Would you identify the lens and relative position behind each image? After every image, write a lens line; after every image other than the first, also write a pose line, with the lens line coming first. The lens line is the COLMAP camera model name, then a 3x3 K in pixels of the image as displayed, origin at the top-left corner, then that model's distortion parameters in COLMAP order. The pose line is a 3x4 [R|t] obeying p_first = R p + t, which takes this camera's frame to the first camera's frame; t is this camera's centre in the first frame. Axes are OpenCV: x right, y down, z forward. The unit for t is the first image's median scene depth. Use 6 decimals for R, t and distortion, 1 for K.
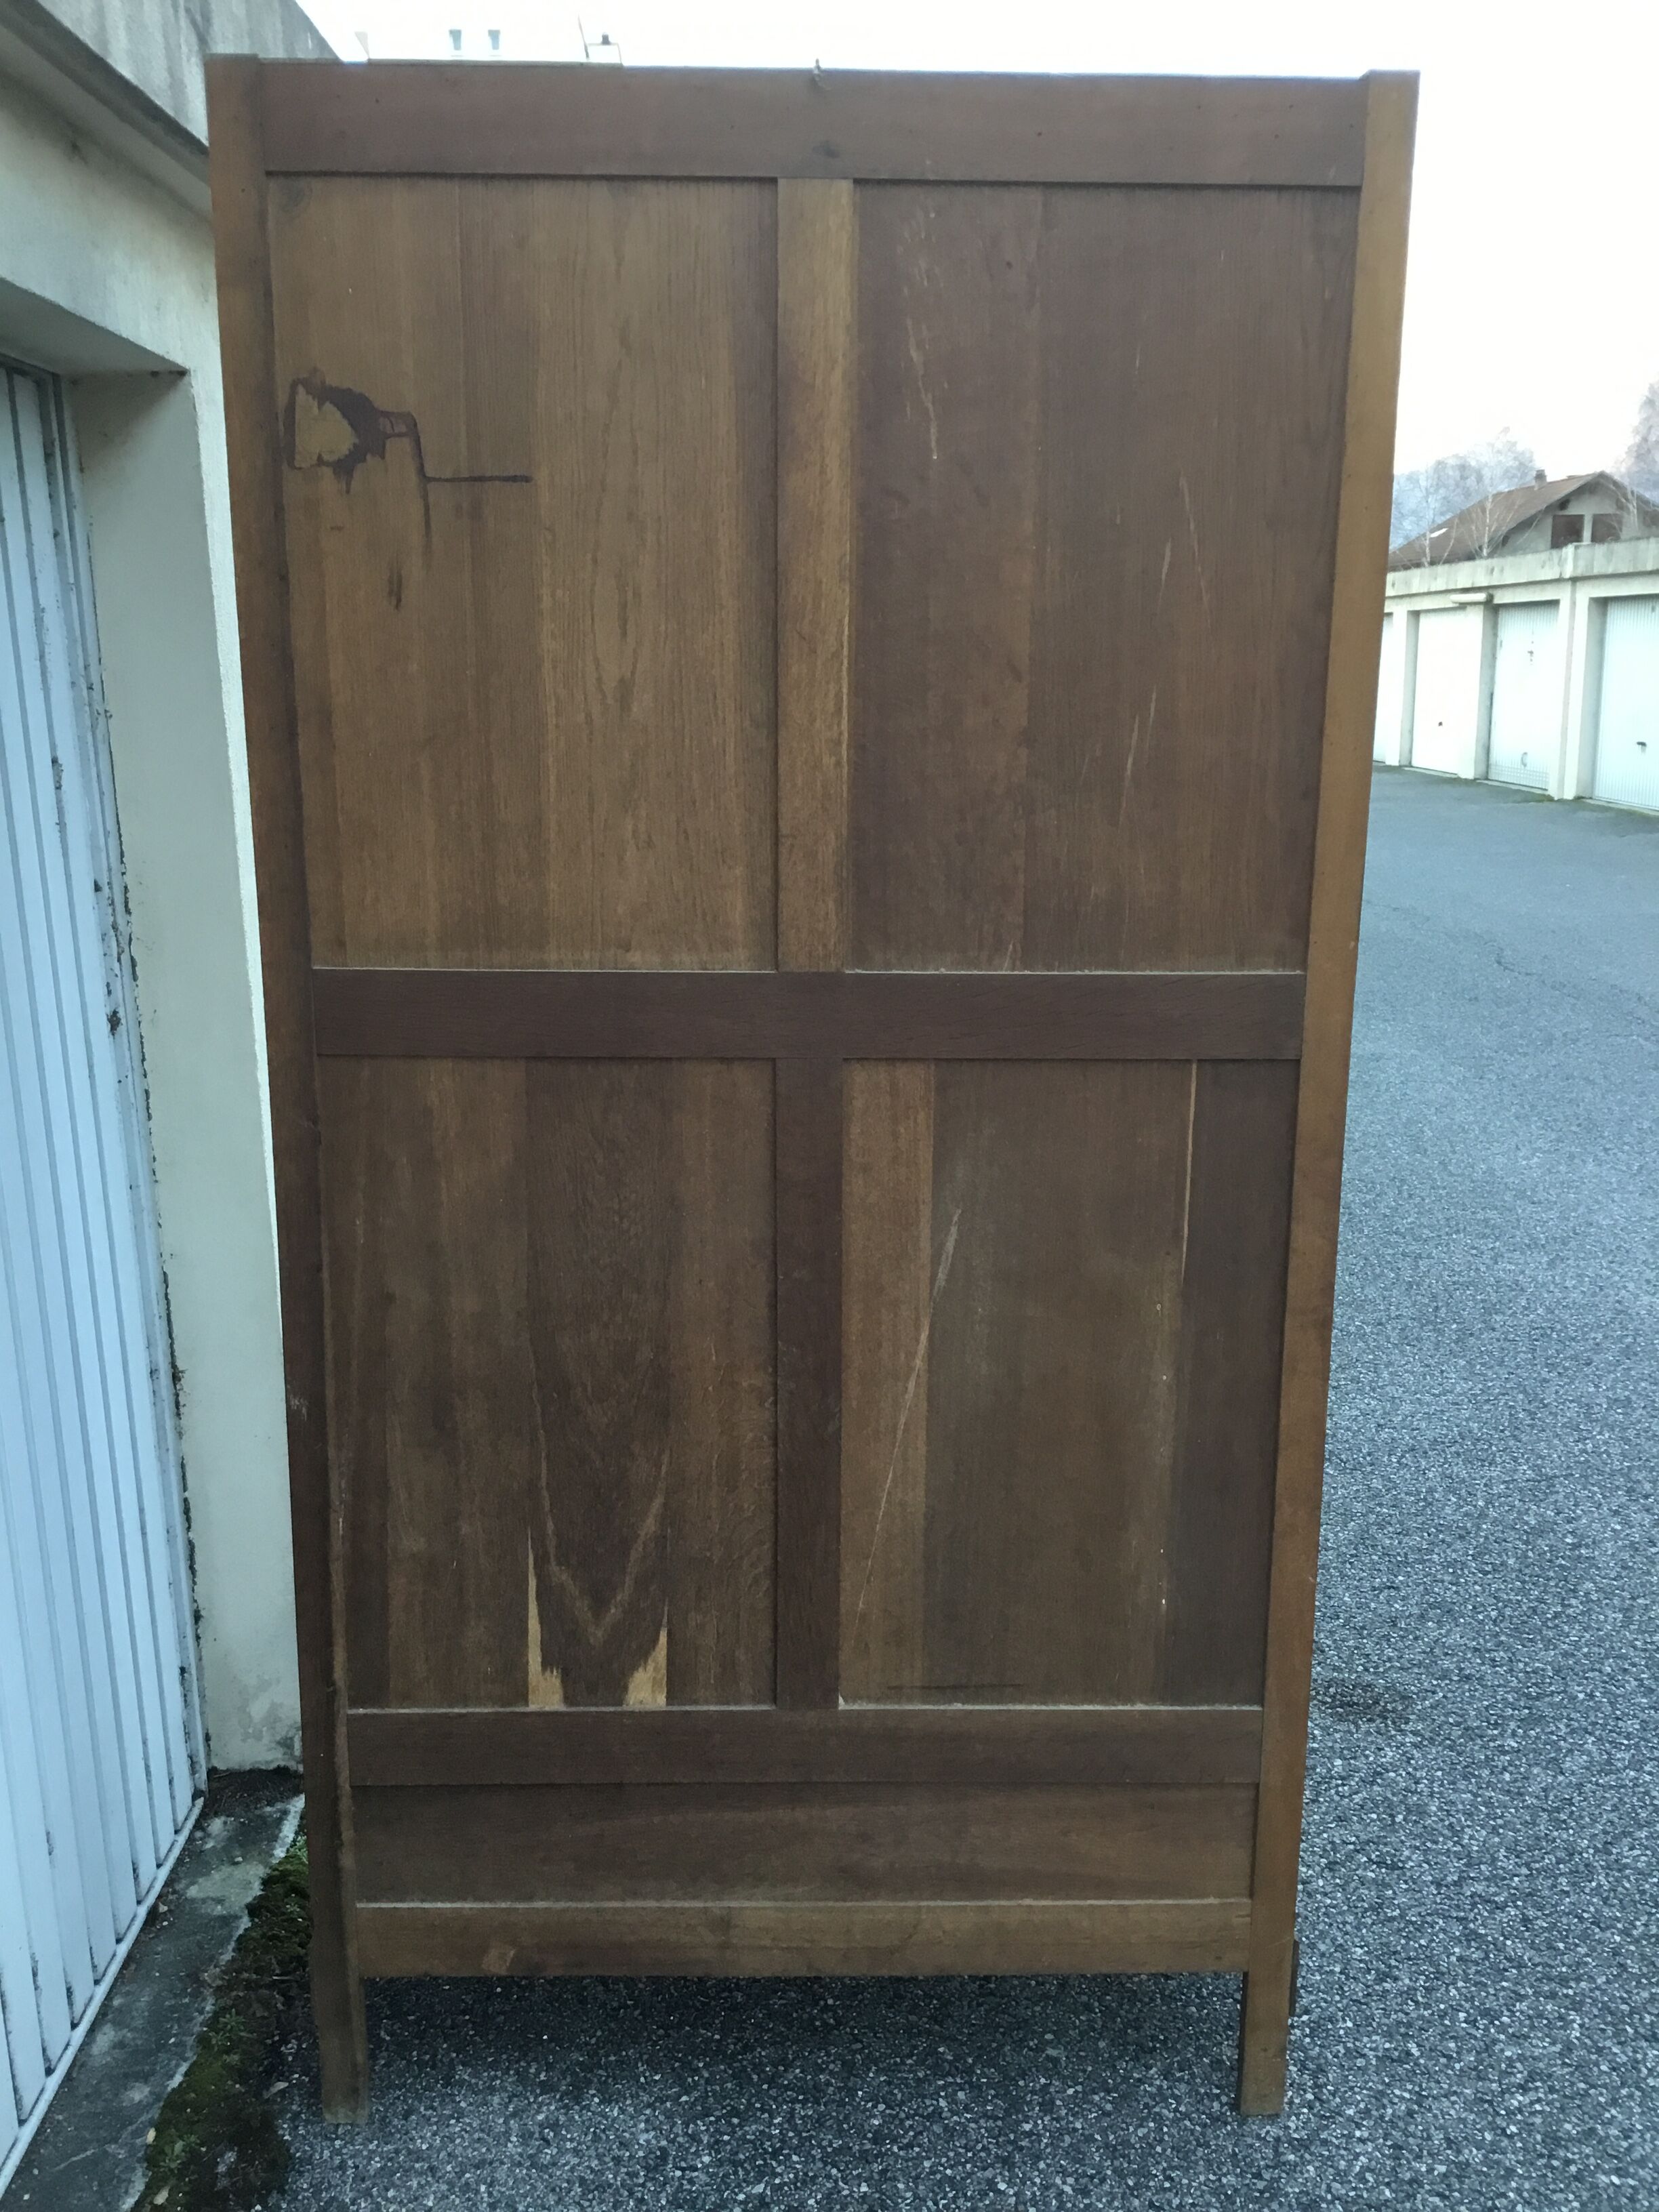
lens RADIAL K [[2018.3, 0, 774.5], [0, 2018.3, 1102.4], [0, 0, 1]] dist [0.013519, 0.000000]
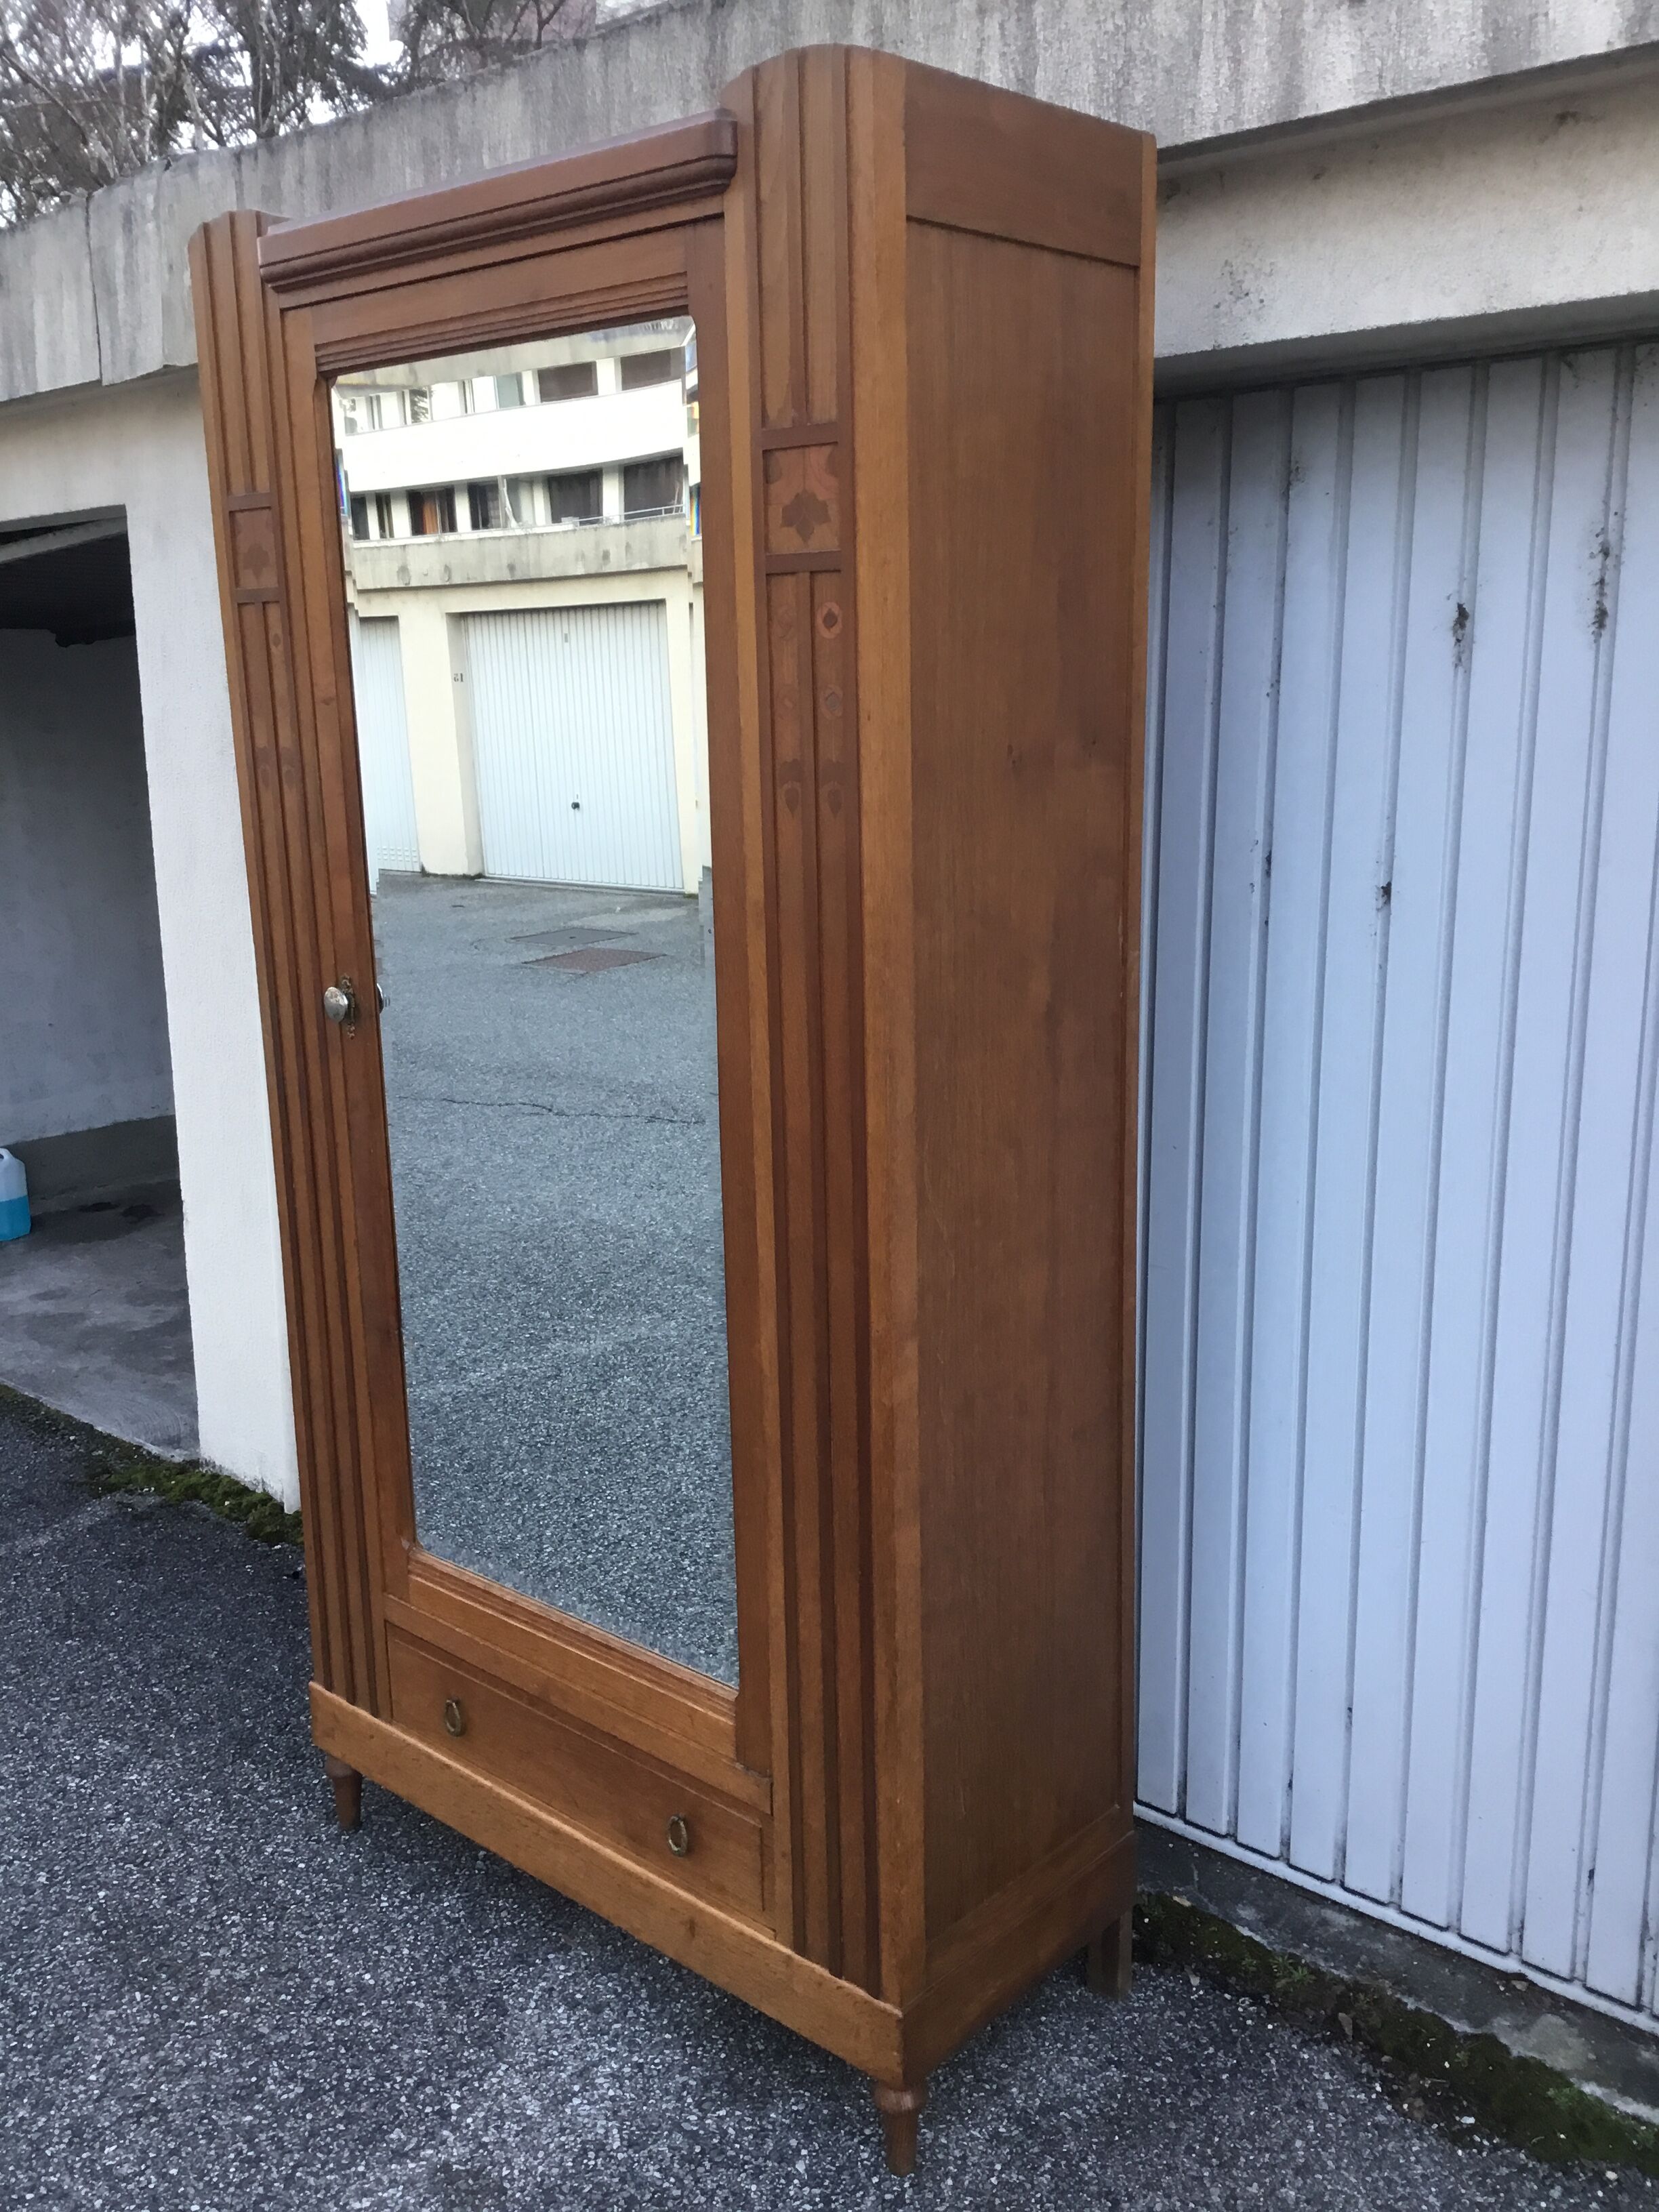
lens RADIAL K [[2018.3, 0, 839.1], [0, 2018.3, 1106.5], [0, 0, 1]] dist [0.013519, 0.000000]
pose [[-0.652144, 0.185460, -0.735060, 0.615747], [-0.139495, 0.923702, 0.356815, -0.320427], [0.745151, 0.335232, -0.576515, 1.383482]]
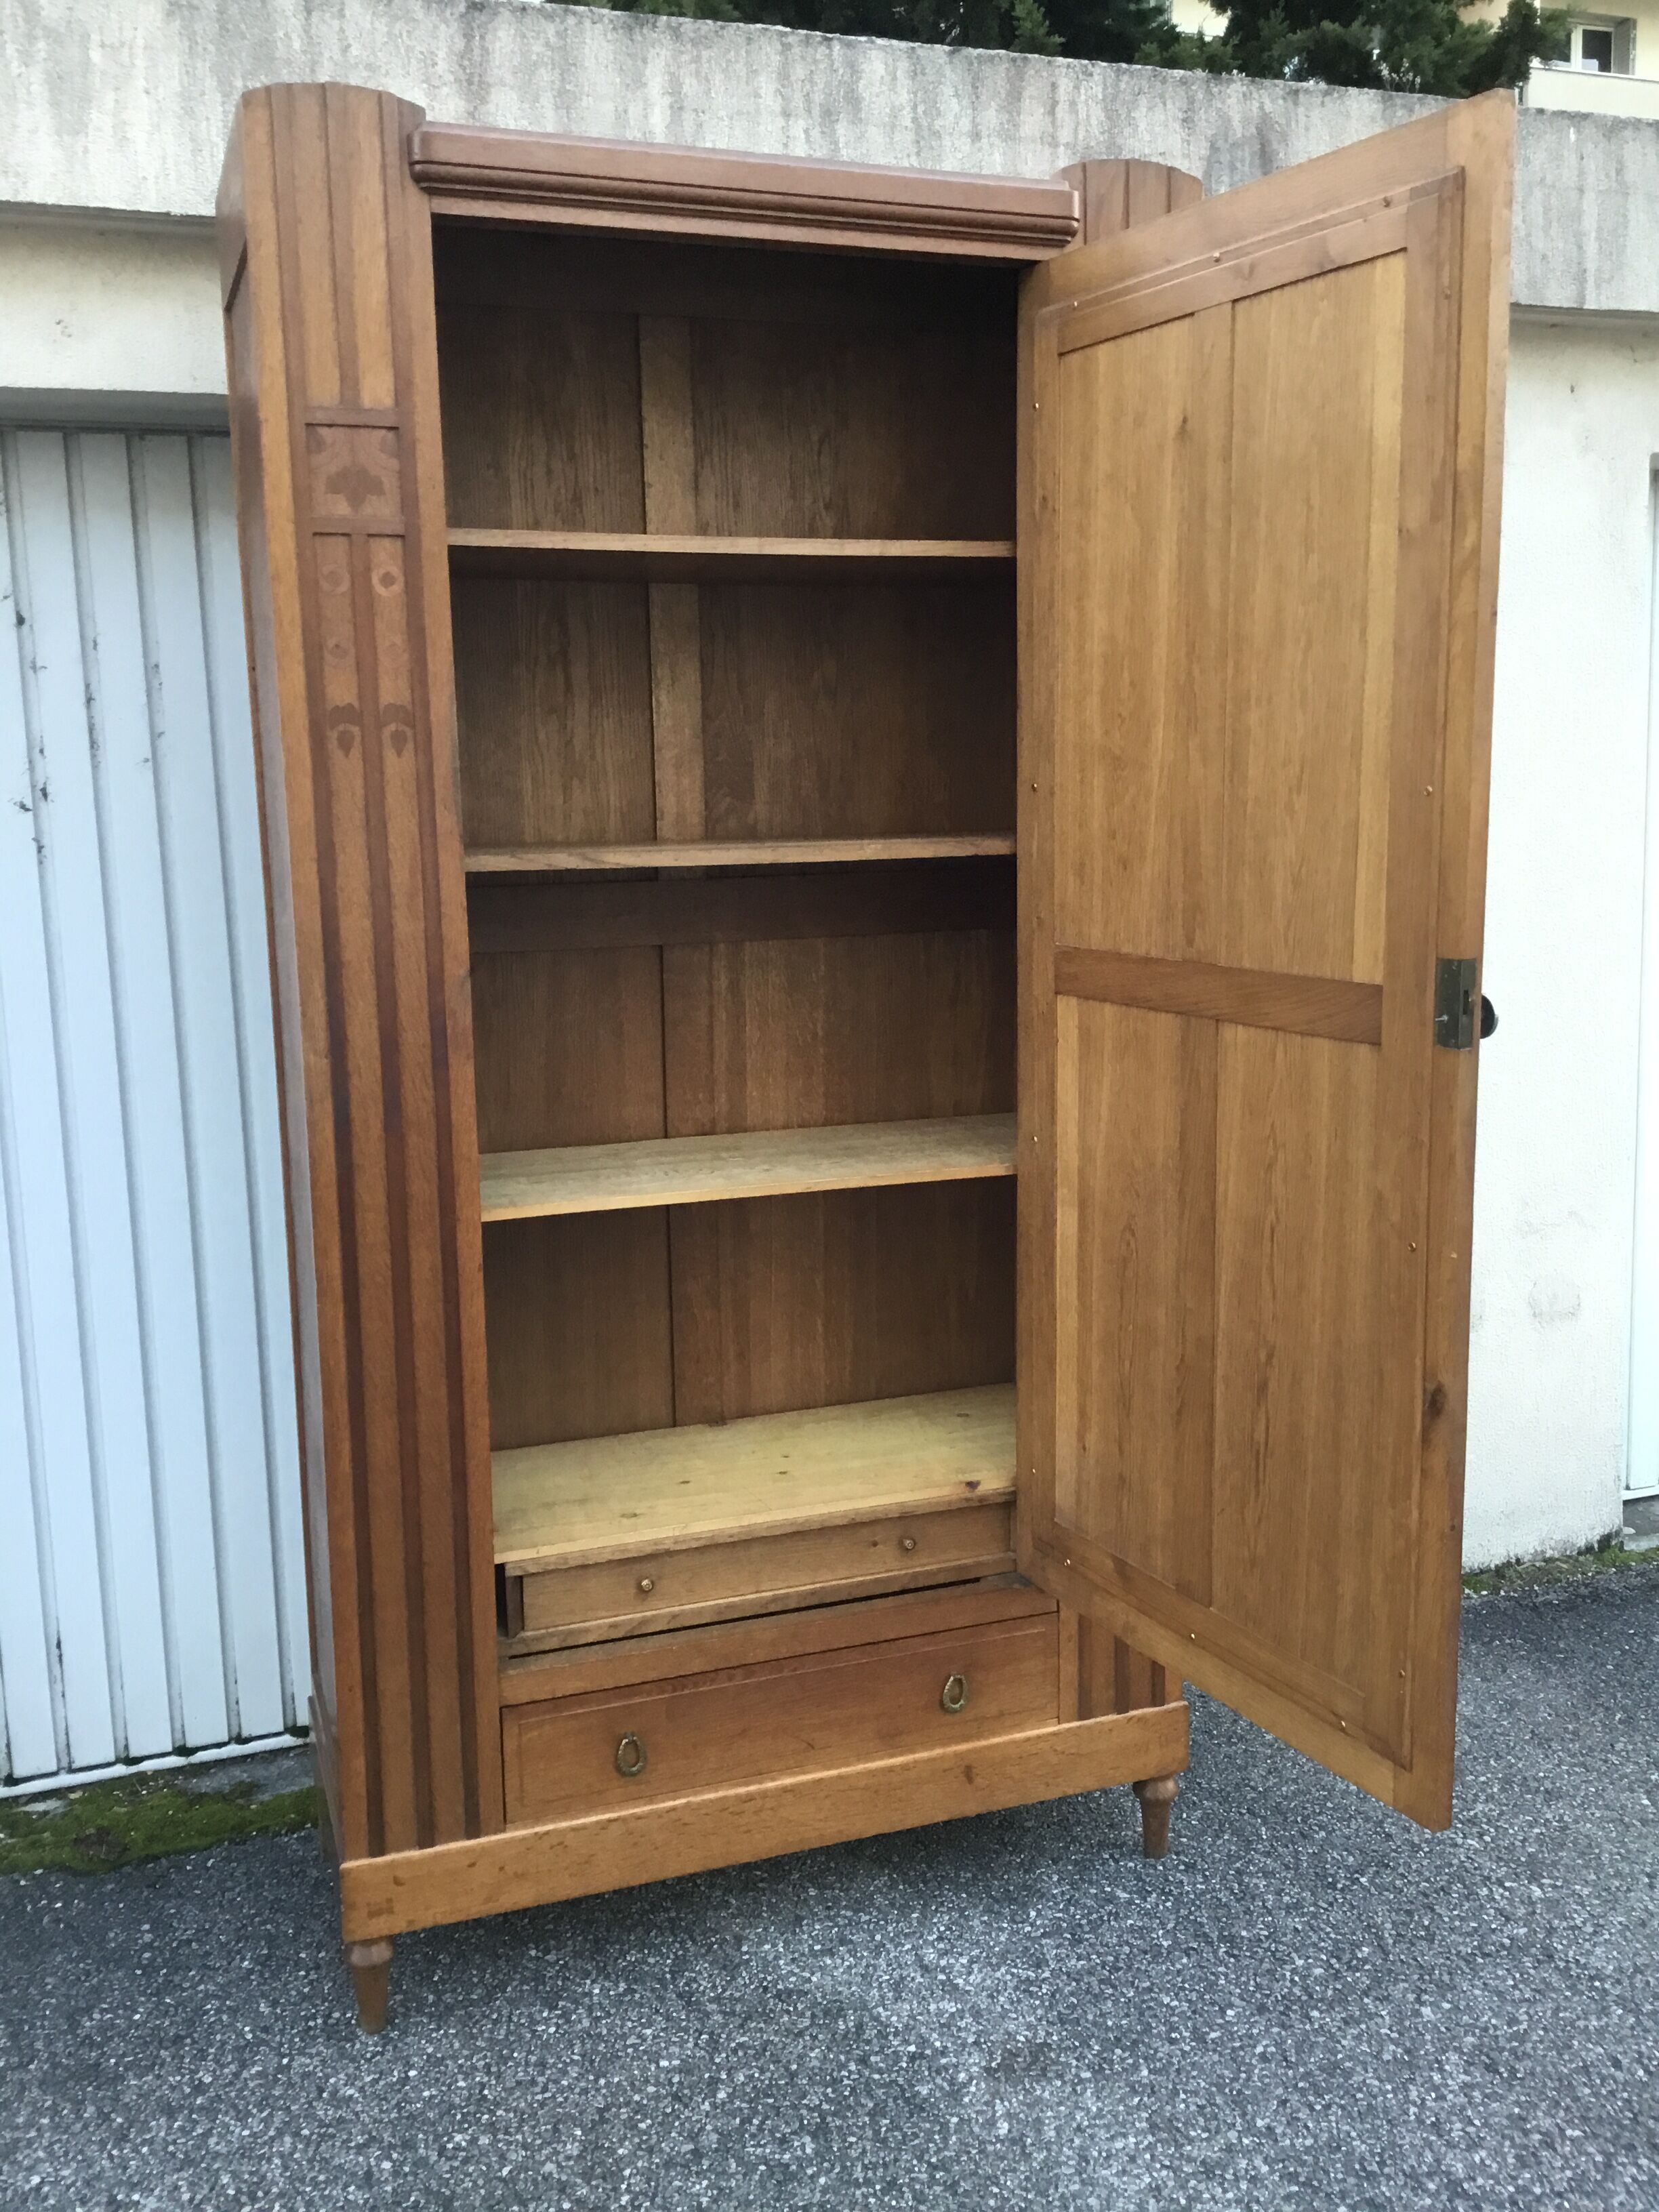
lens RADIAL K [[2018.3, 0, 842.6], [0, 2018.3, 1097.6], [0, 0, 1]] dist [0.013519, 0.000000]
pose [[0.352131, 0.170750, -0.920244, 0.927104], [-0.188218, 0.976051, 0.109084, -0.023757], [0.916830, 0.134795, 0.375835, 0.323230]]
